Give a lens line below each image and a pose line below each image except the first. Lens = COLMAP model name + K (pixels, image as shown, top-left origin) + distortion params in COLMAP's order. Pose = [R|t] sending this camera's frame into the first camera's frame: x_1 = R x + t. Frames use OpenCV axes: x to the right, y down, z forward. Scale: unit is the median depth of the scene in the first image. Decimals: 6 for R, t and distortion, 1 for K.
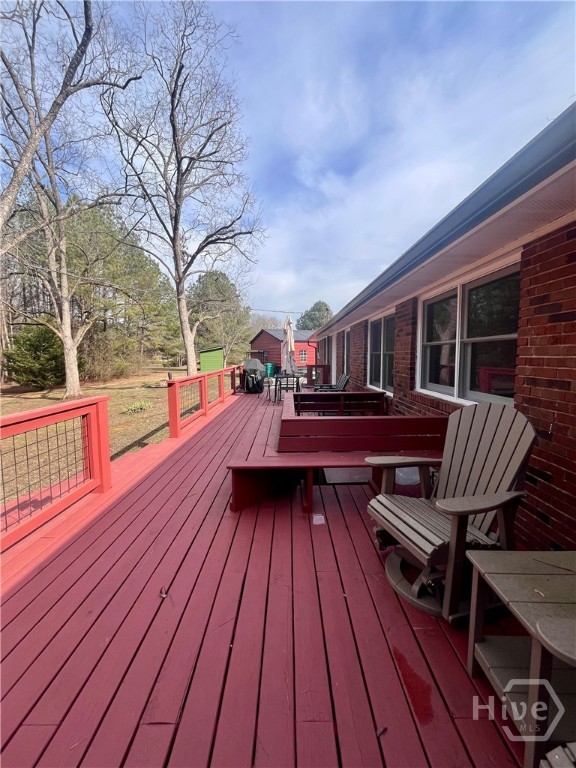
lens RADIAL K [[313.6, 0, 288.2], [0, 313.6, 383.6], [0, 0, 1]] dist [-0.002754, -0.000875]
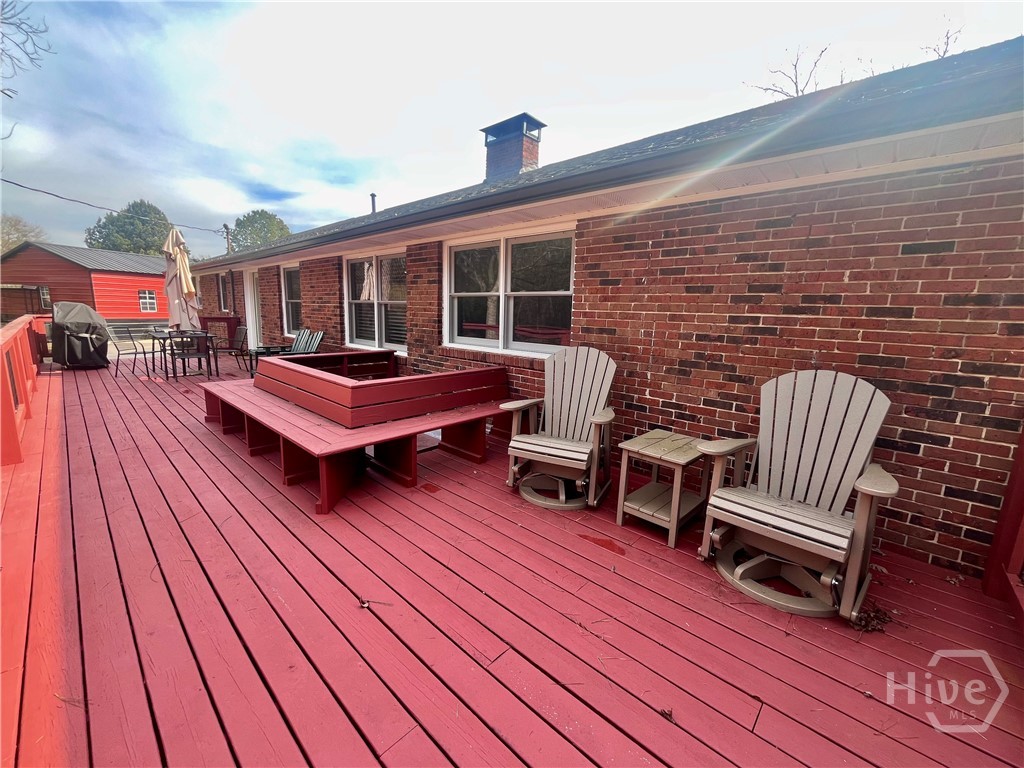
lens RADIAL K [[418.1, 0, 509.3], [0, 418.1, 384.7], [0, 0, 1]] dist [-0.002754, -0.000875]
pose [[0.685126, -0.102485, 0.721179, -0.439169], [0.033302, 0.993425, 0.109536, 0.011269], [-0.727663, -0.051030, 0.684034, 0.021988]]
